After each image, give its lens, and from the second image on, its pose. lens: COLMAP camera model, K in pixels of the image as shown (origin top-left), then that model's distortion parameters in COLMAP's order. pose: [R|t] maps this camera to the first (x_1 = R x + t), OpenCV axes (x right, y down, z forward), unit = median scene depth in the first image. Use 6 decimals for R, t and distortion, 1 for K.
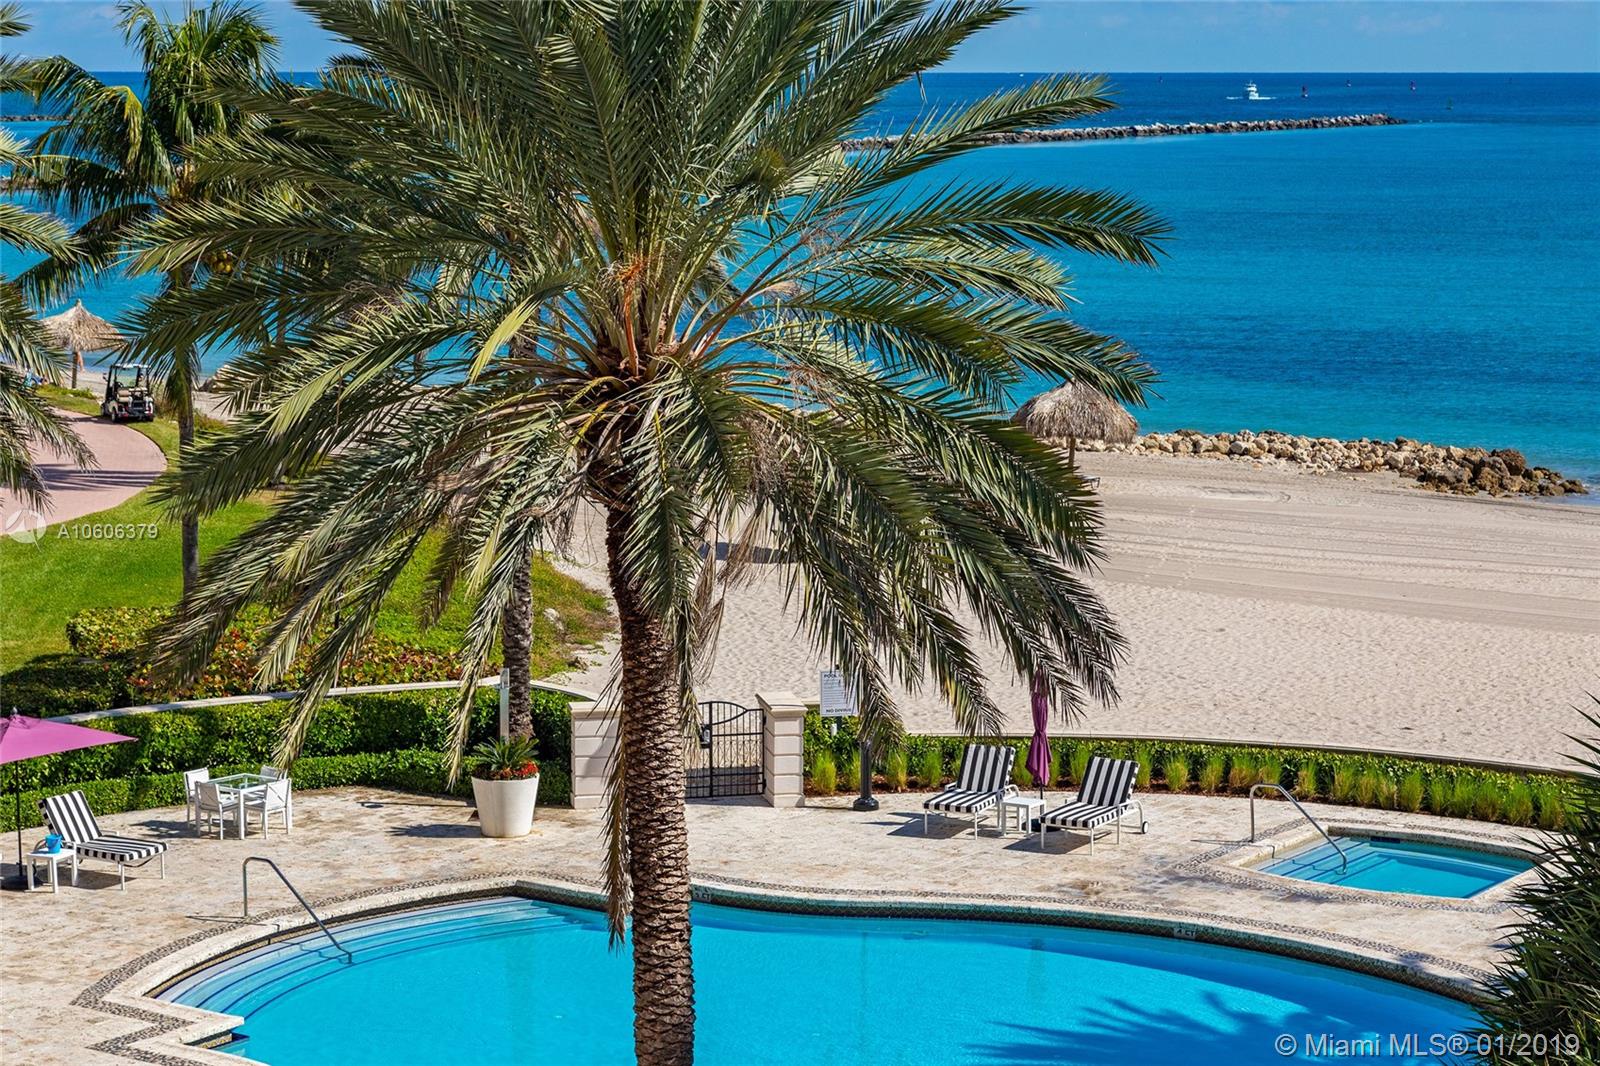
lens RADIAL K [[3345.9, 0, 808.8], [0, 3345.9, 535.6], [0, 0, 1]] dist [0.059788, 0.000000]
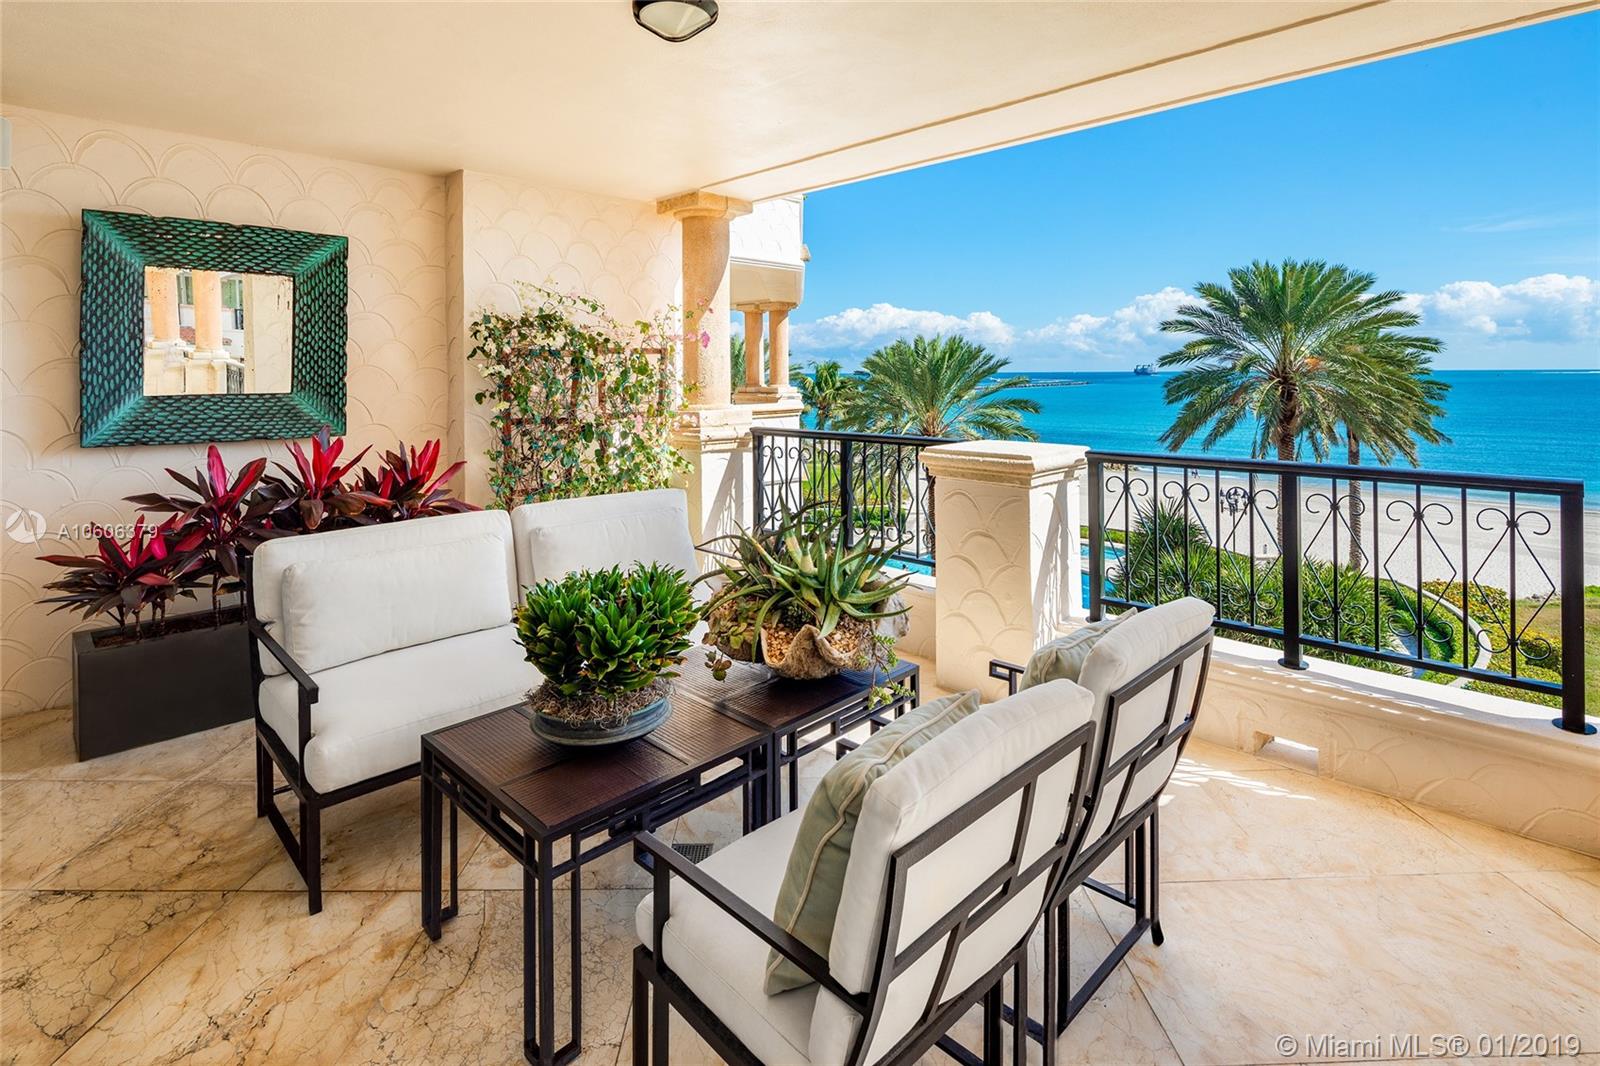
lens RADIAL K [[776.0, 0, 803.0], [0, 776.0, 378.1], [0, 0, 1]] dist [-0.001358, -0.000678]
pose [[0.984012, -0.005484, -0.178016, -0.019243], [-0.017581, 0.991653, -0.127731, 0.009635], [0.177231, 0.128818, 0.975702, -0.091994]]
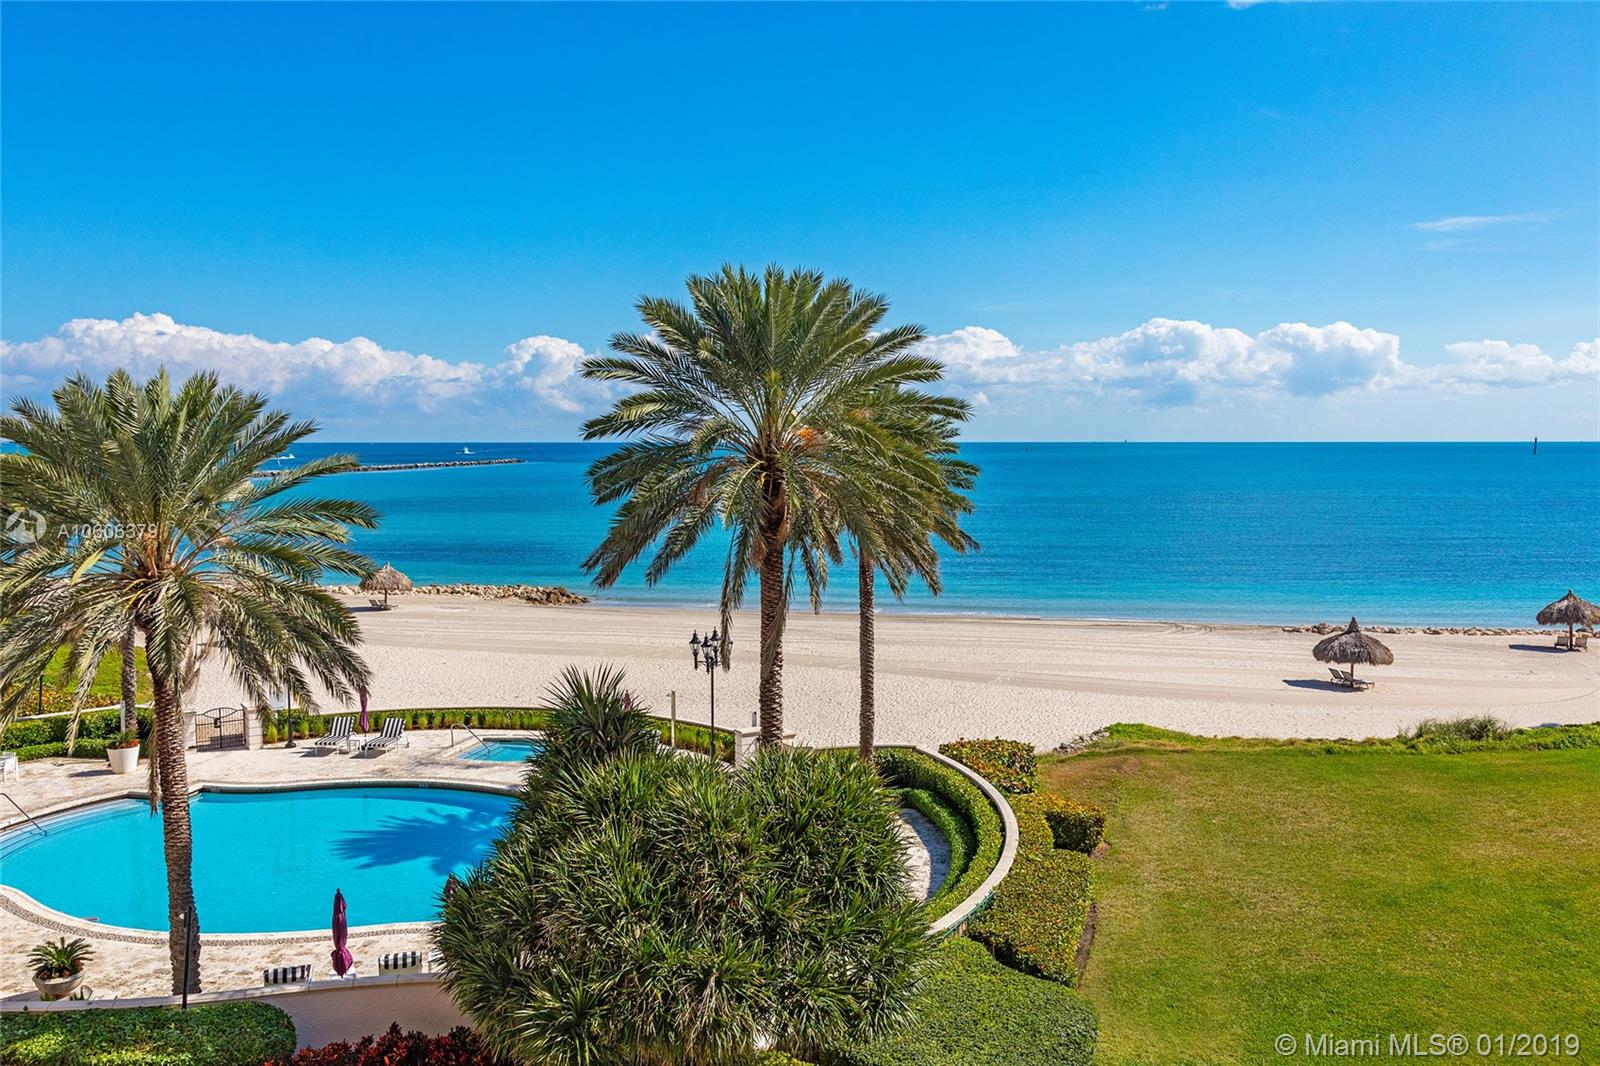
lens RADIAL K [[1294.4, 0, 783.1], [0, 1294.4, 539.8], [0, 0, 1]] dist [0.030651, -0.009571]
pose [[0.933744, -0.029533, 0.356721, 0.020840], [0.051362, 0.997332, -0.051872, -0.001787], [-0.354238, 0.066757, 0.932770, -0.025151]]
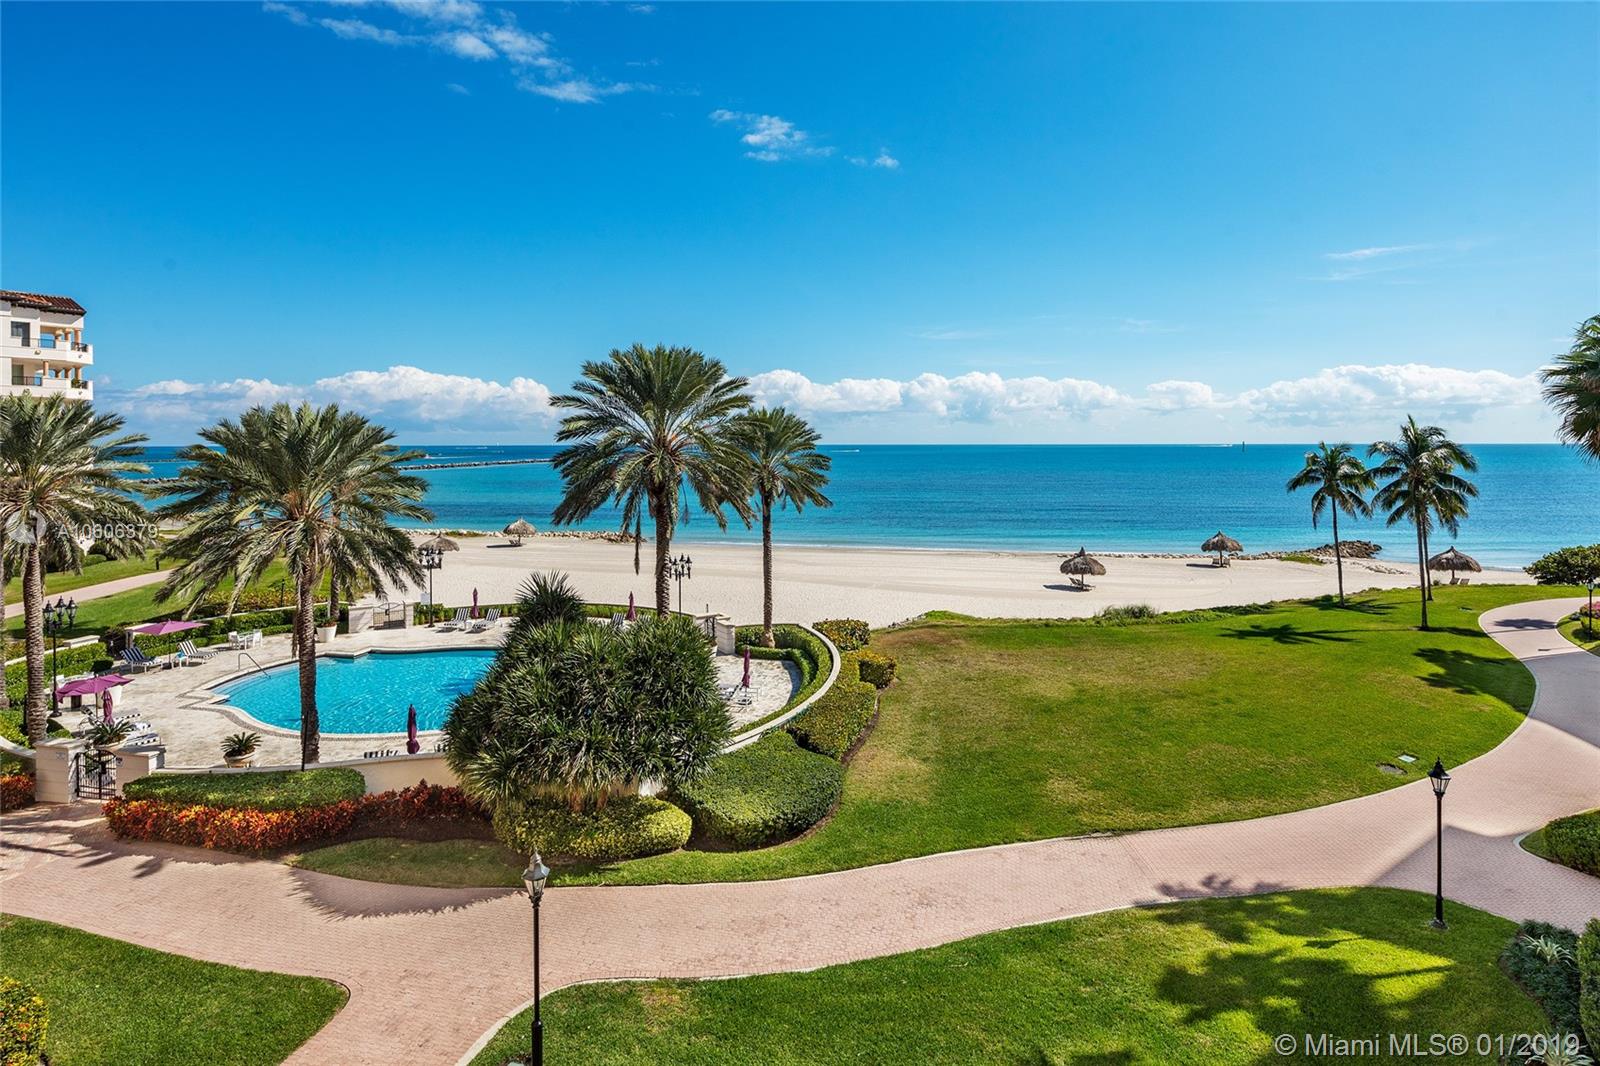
lens RADIAL K [[803.4, 0, 822.9], [0, 803.4, 450.2], [0, 0, 1]] dist [0.000288, -0.000148]
pose [[0.926313, -0.006450, 0.376701, 0.103178], [0.054954, 0.991473, -0.118157, 0.011601], [-0.372727, 0.130151, 0.918769, -0.111295]]
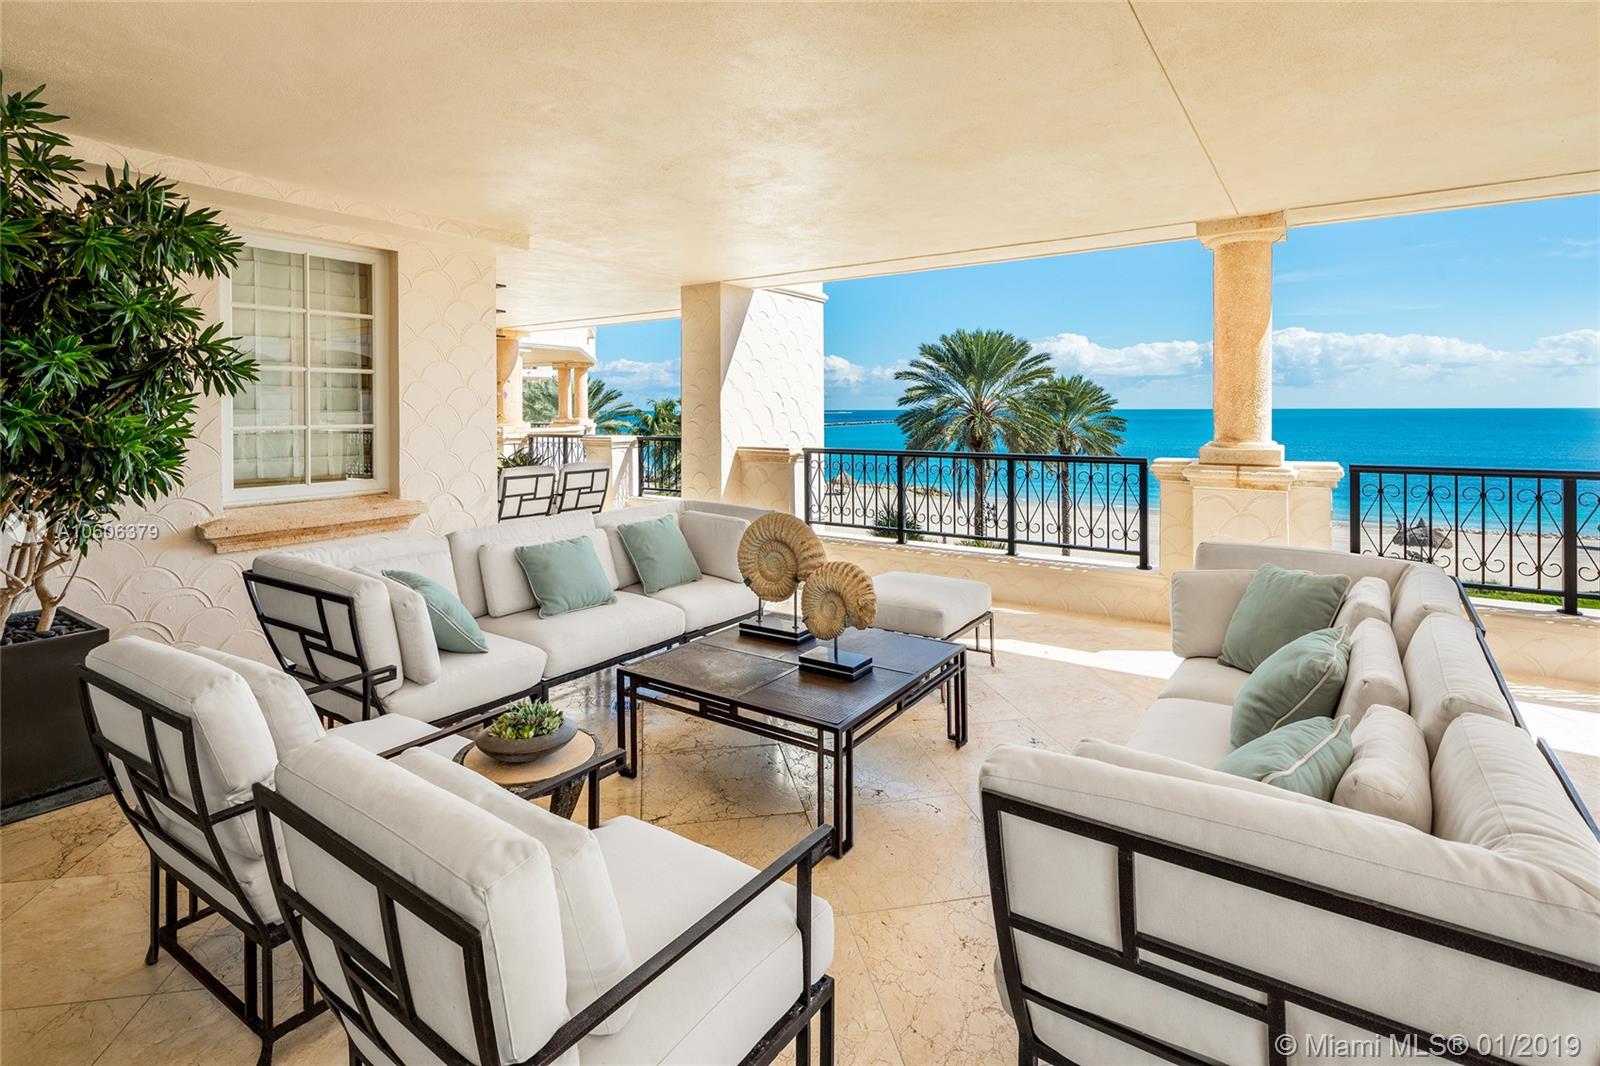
lens RADIAL K [[776.0, 0, 798.3], [0, 776.0, 416.3], [0, 0, 1]] dist [-0.001358, -0.000678]
pose [[0.999920, -0.005185, -0.011528, 0.053032], [0.003665, 0.991743, -0.128192, 0.031949], [0.012097, 0.128139, 0.991682, -0.249953]]
